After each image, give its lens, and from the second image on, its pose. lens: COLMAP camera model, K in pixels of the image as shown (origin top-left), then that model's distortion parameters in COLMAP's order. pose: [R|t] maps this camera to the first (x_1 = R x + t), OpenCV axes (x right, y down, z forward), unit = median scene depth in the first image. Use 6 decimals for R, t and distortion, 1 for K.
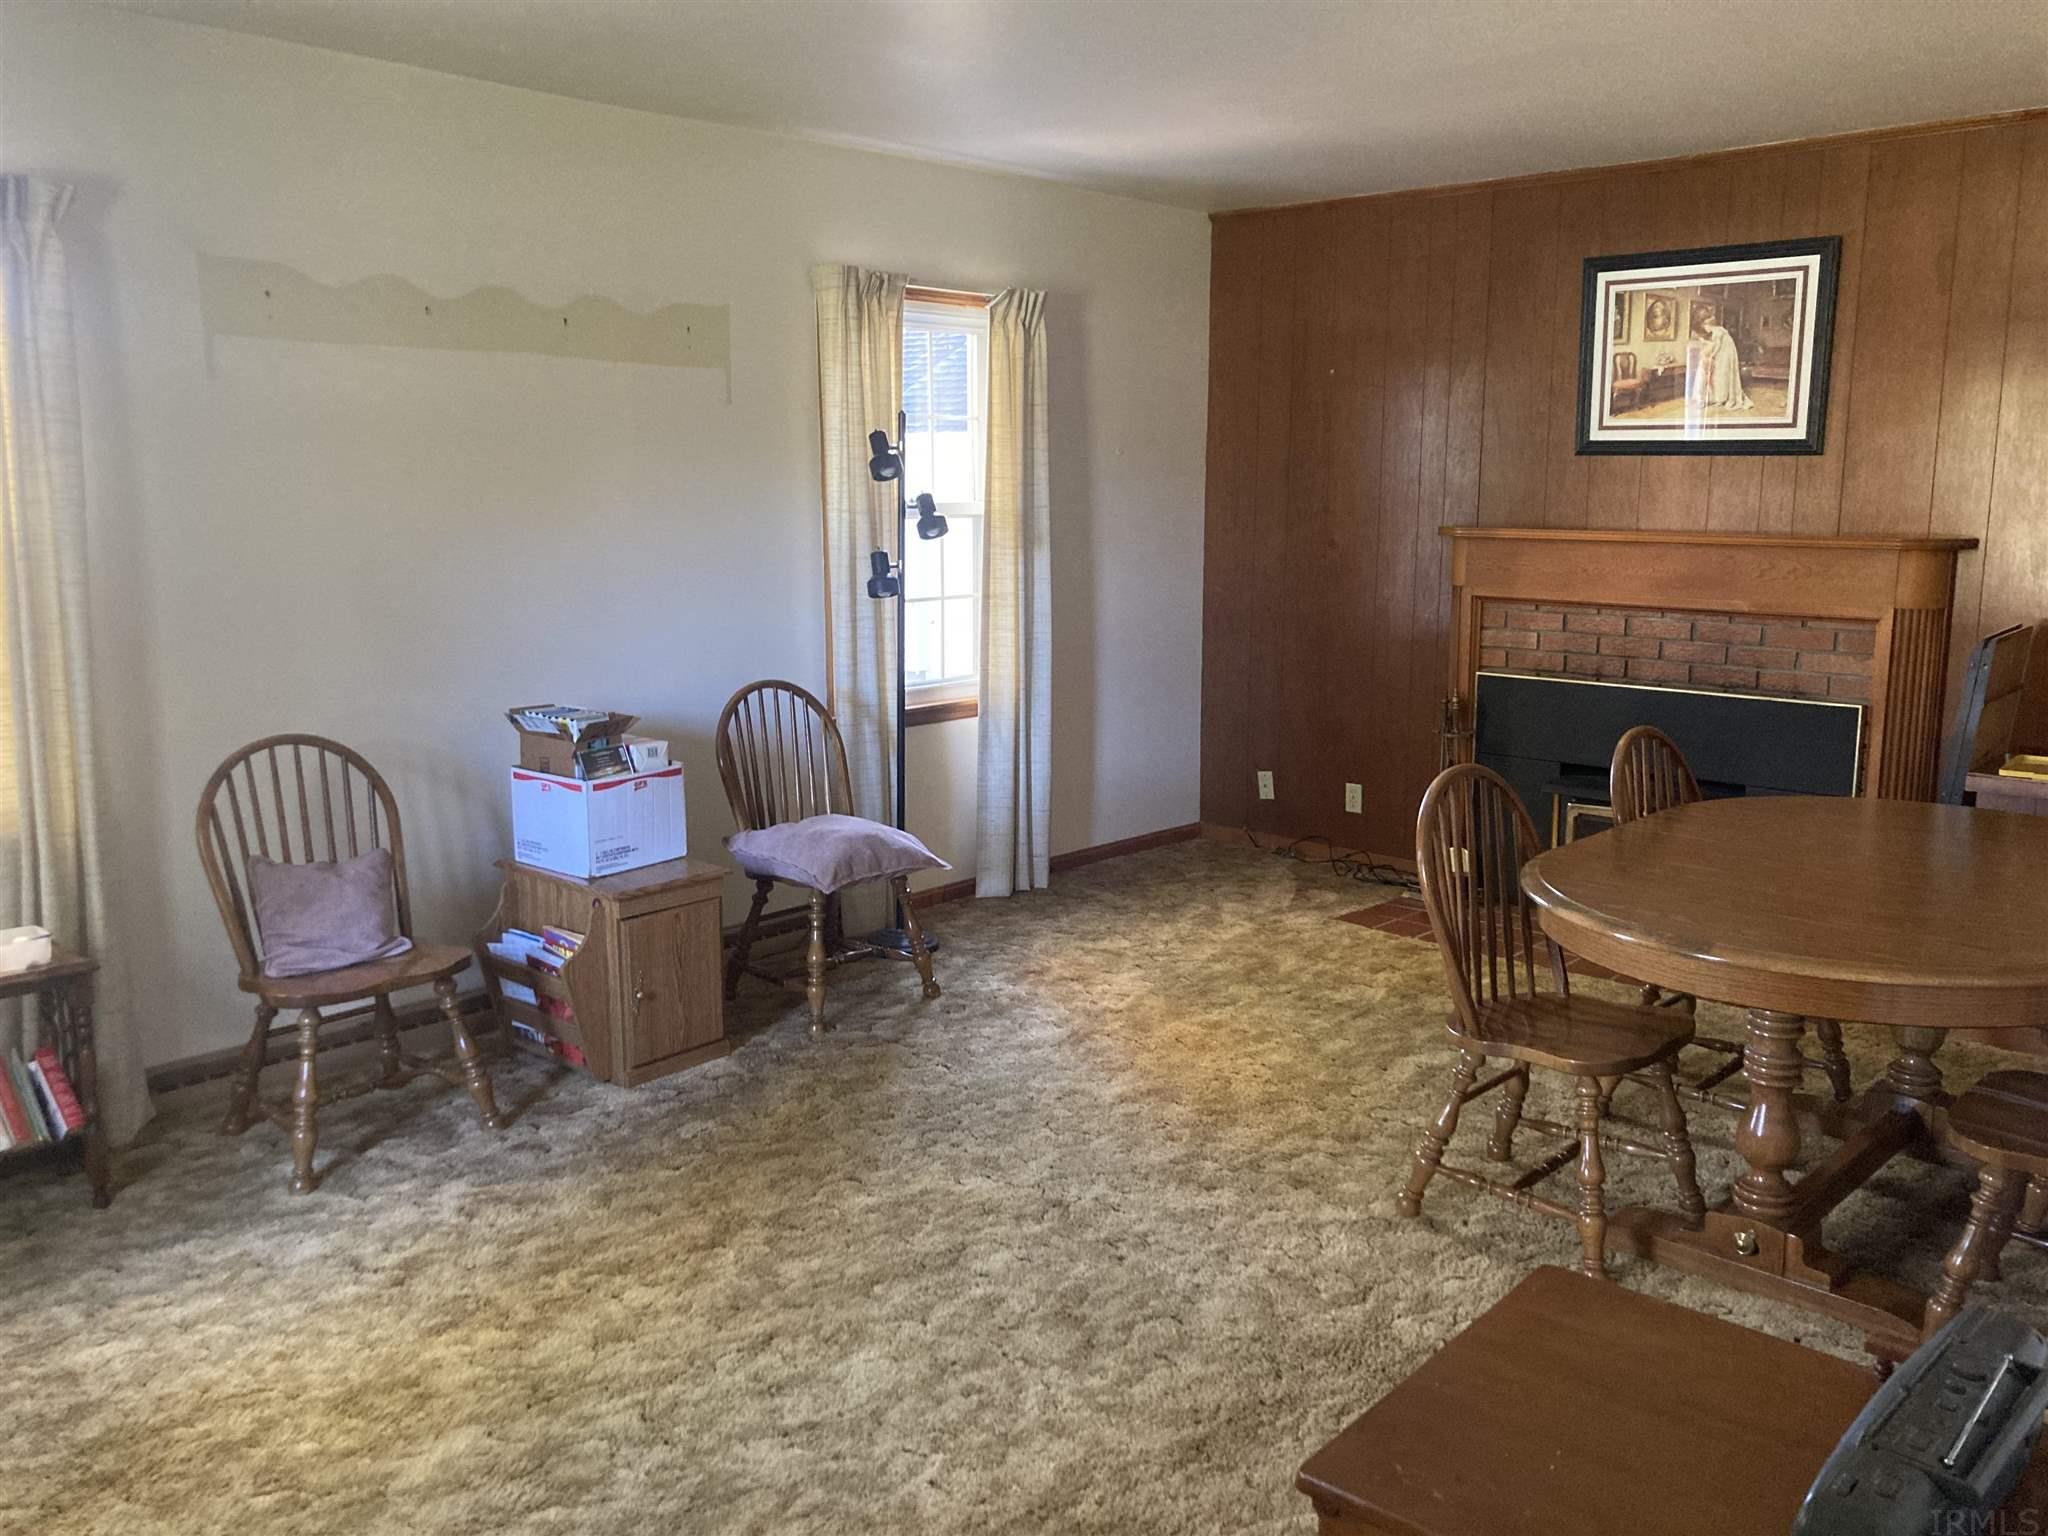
lens RADIAL K [[1687.6, 0, 1029.8], [0, 1687.6, 766.9], [0, 0, 1]] dist [0.036412, 0.004294]
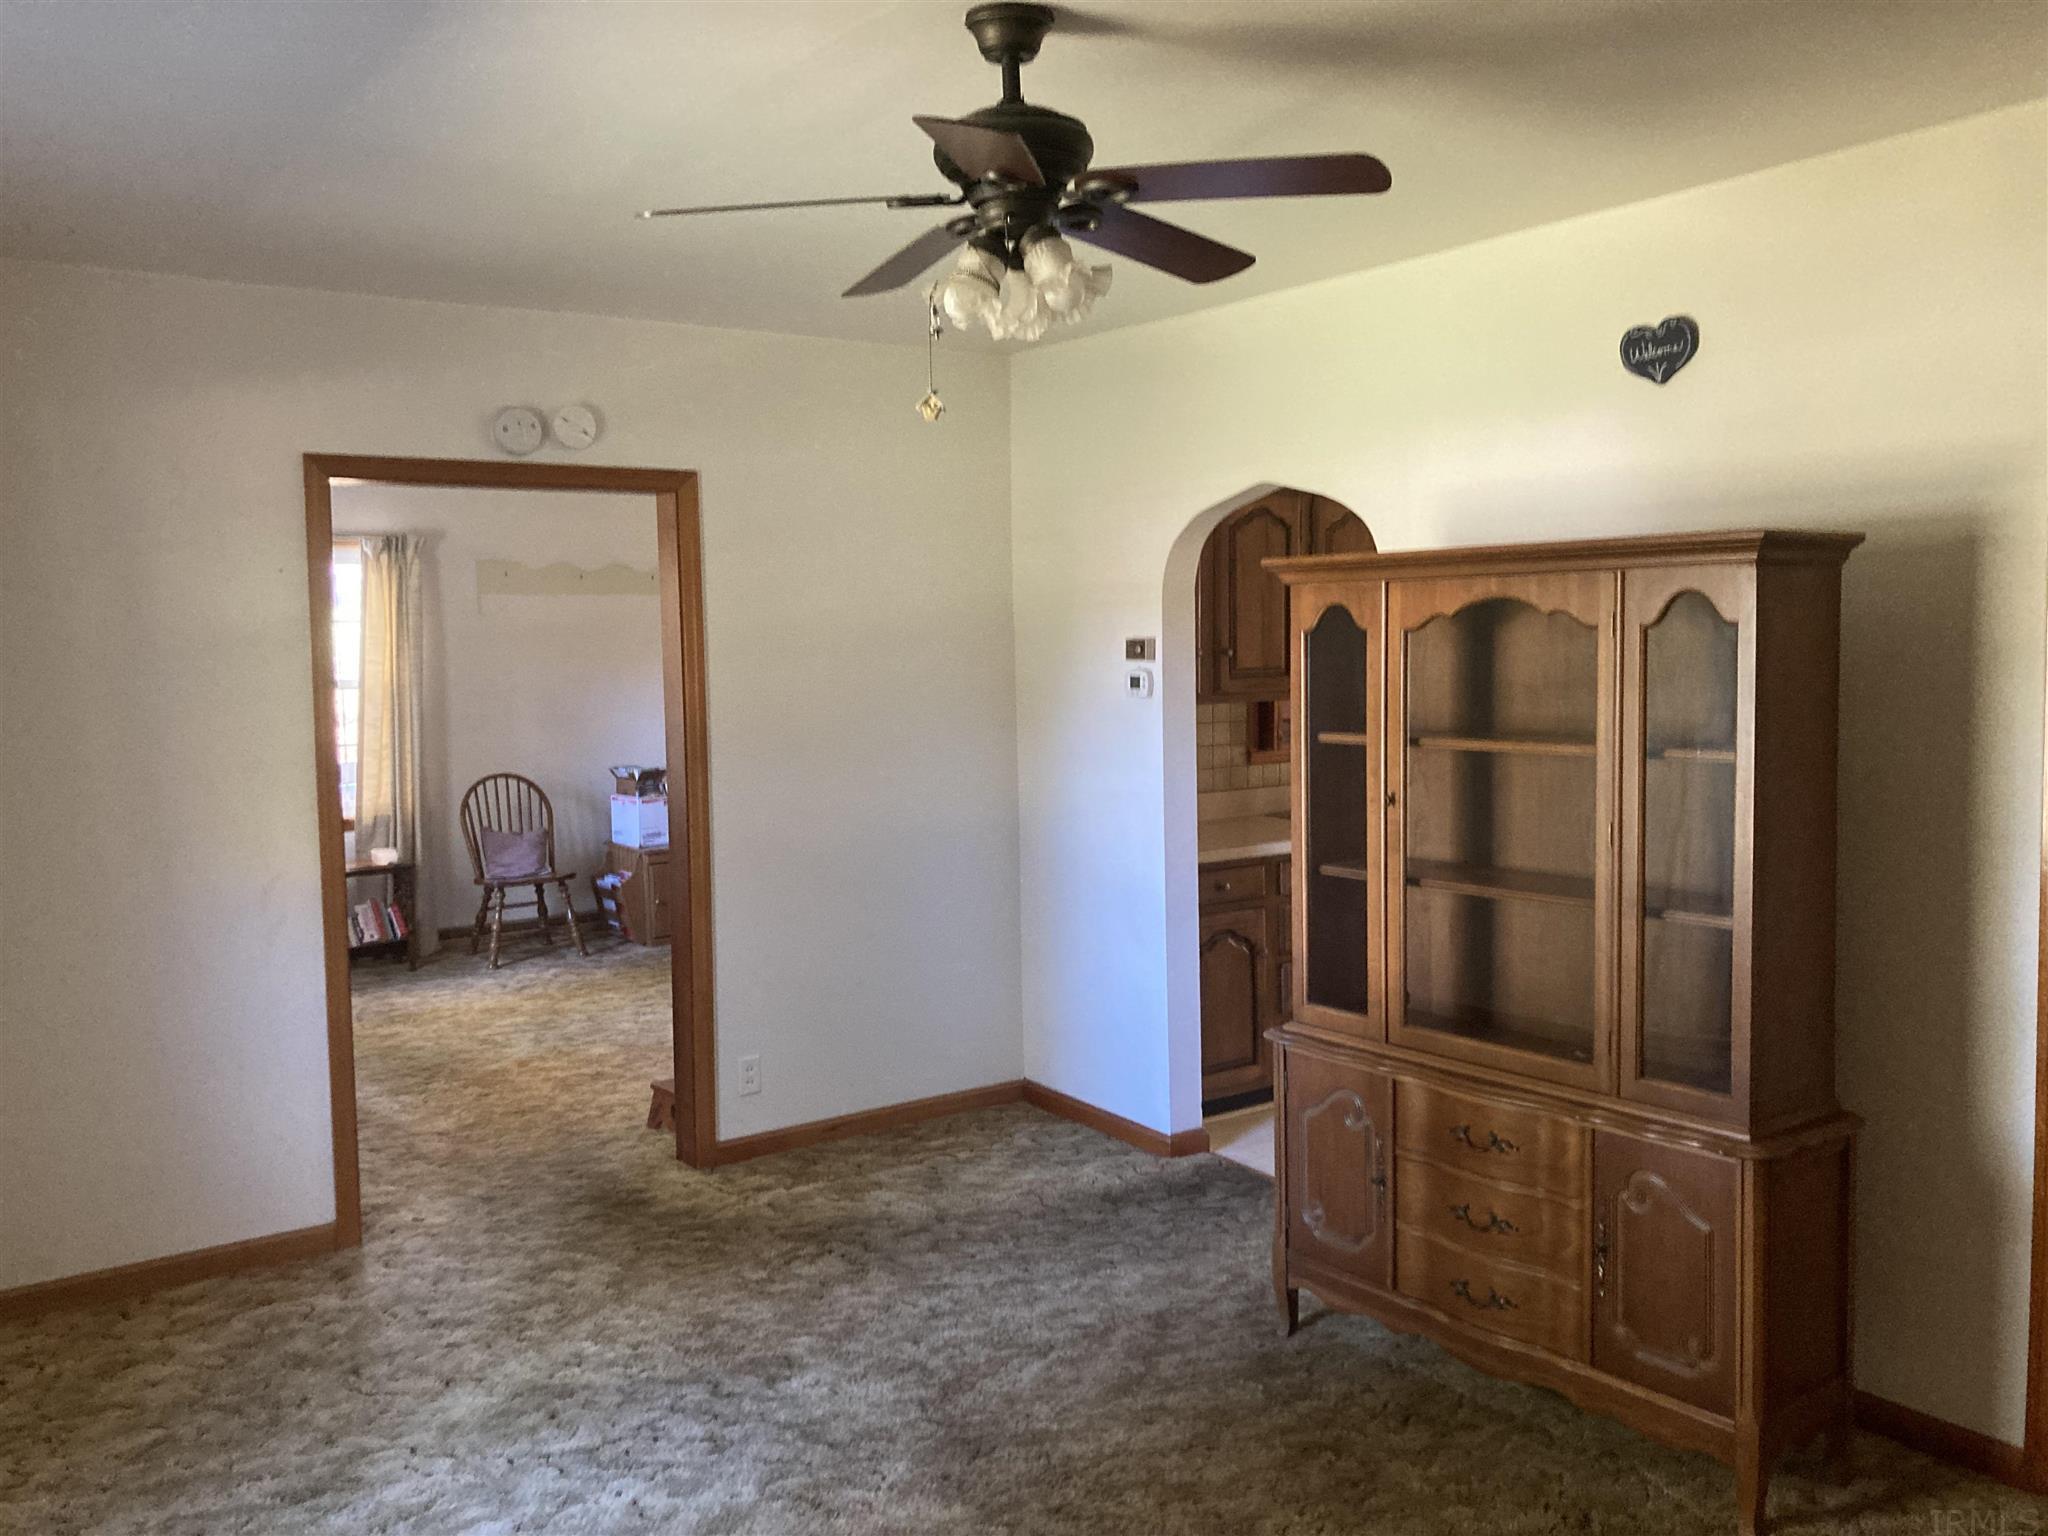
lens RADIAL K [[1687.6, 0, 1019.2], [0, 1687.6, 765.4], [0, 0, 1]] dist [0.036412, 0.004294]
pose [[0.982320, 0.006978, -0.187079, 0.611497], [-0.020964, 0.997120, -0.072887, 0.114341], [0.186032, 0.075520, 0.979637, -0.991446]]
